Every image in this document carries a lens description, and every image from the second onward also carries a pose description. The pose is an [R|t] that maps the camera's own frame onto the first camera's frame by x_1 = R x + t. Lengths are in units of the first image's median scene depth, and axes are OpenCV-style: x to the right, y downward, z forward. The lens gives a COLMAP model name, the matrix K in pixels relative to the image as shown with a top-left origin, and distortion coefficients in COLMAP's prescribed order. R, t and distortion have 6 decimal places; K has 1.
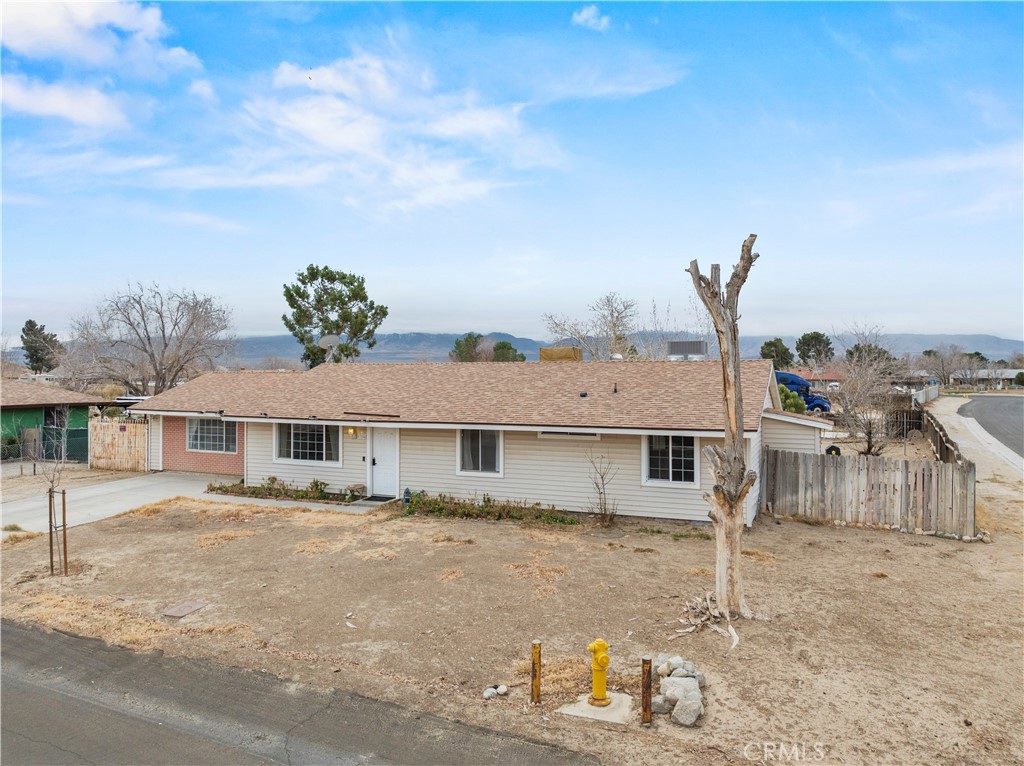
lens RADIAL K [[729.2, 0, 512.1], [0, 729.2, 356.8], [0, 0, 1]] dist [-0.042392, 0.008765]
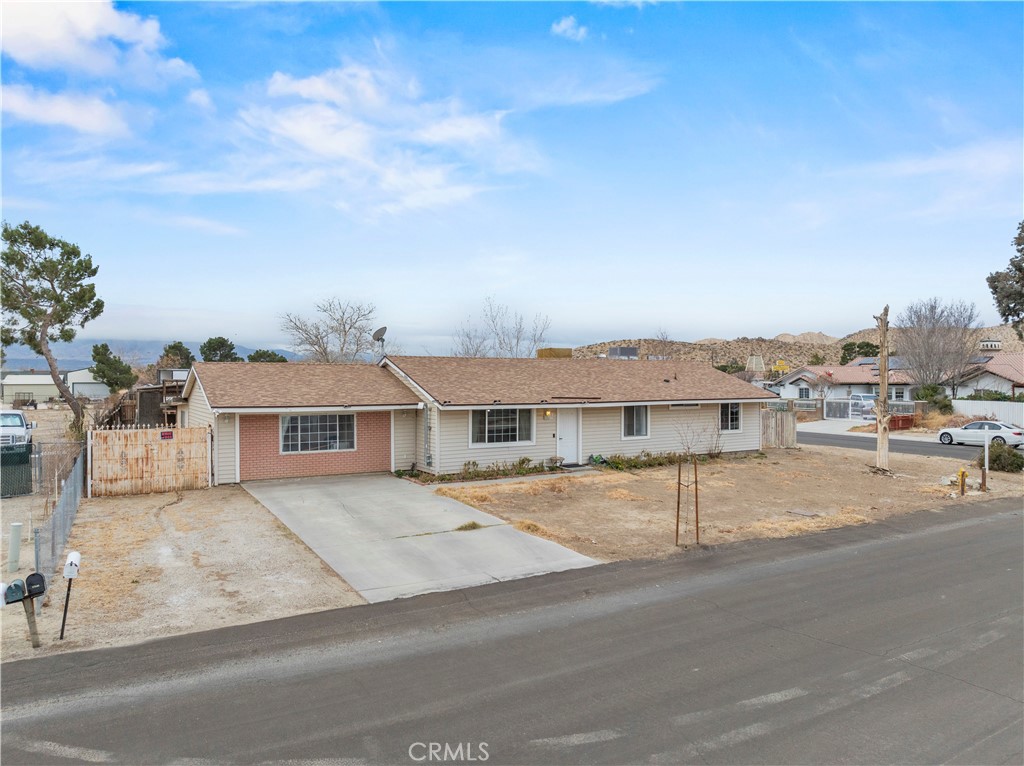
lens RADIAL K [[721.4, 0, 512.0], [0, 721.4, 383.0], [0, 0, 1]] dist [-0.044453, 0.009331]
pose [[0.579752, -0.004594, 0.814780, -1.328931], [-0.018589, 0.999649, 0.018863, 0.035275], [-0.814581, -0.026082, 0.579463, 0.400598]]
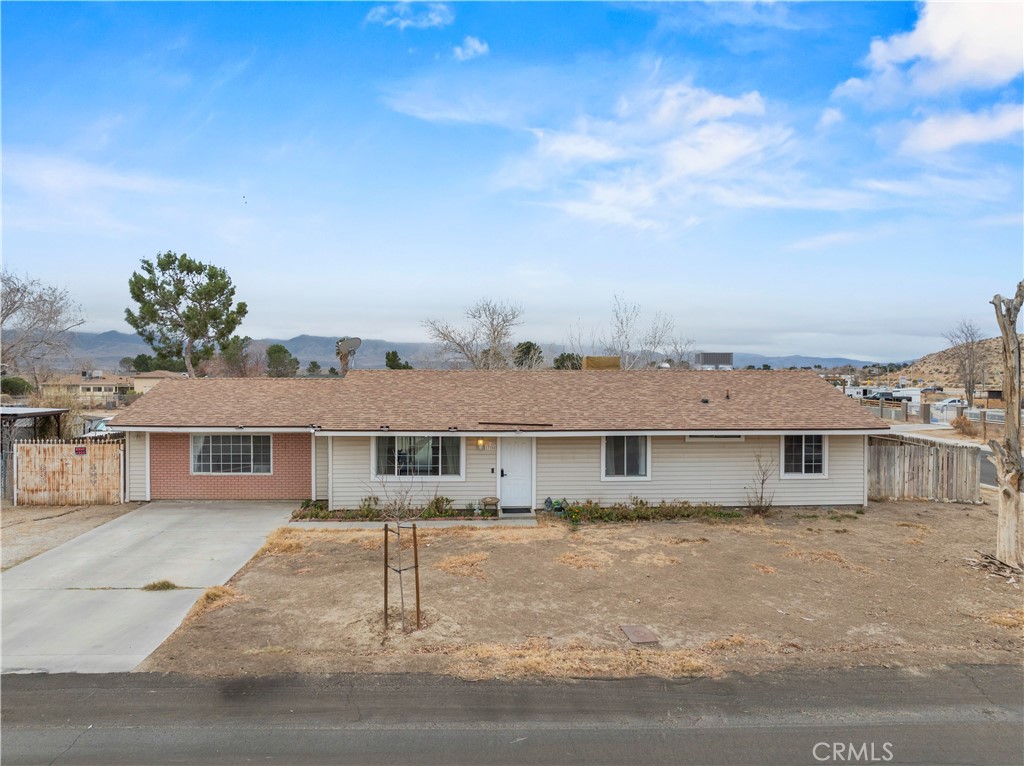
lens RADIAL K [[721.4, 0, 512.0], [0, 721.4, 383.0], [0, 0, 1]] dist [-0.044453, 0.009331]
pose [[0.897888, 0.000127, 0.440225, -0.653311], [-0.013184, 0.999559, 0.026601, -0.000289], [-0.440027, -0.029689, 0.897494, 0.155258]]
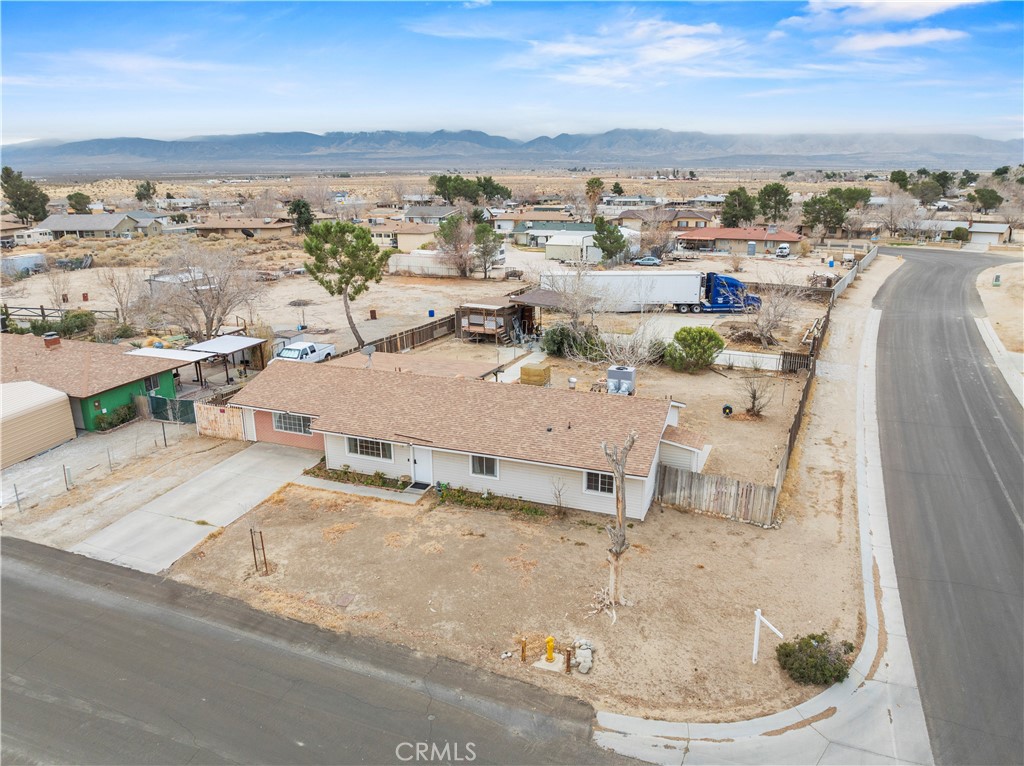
lens RADIAL K [[716.8, 0, 512.0], [0, 716.8, 383.0], [0, 0, 1]] dist [-0.029425, -0.002412]
pose [[0.999373, -0.014428, 0.032340, -0.032237], [0.003995, 0.953340, 0.301872, -0.523195], [-0.035187, -0.301553, 0.952800, -0.459303]]
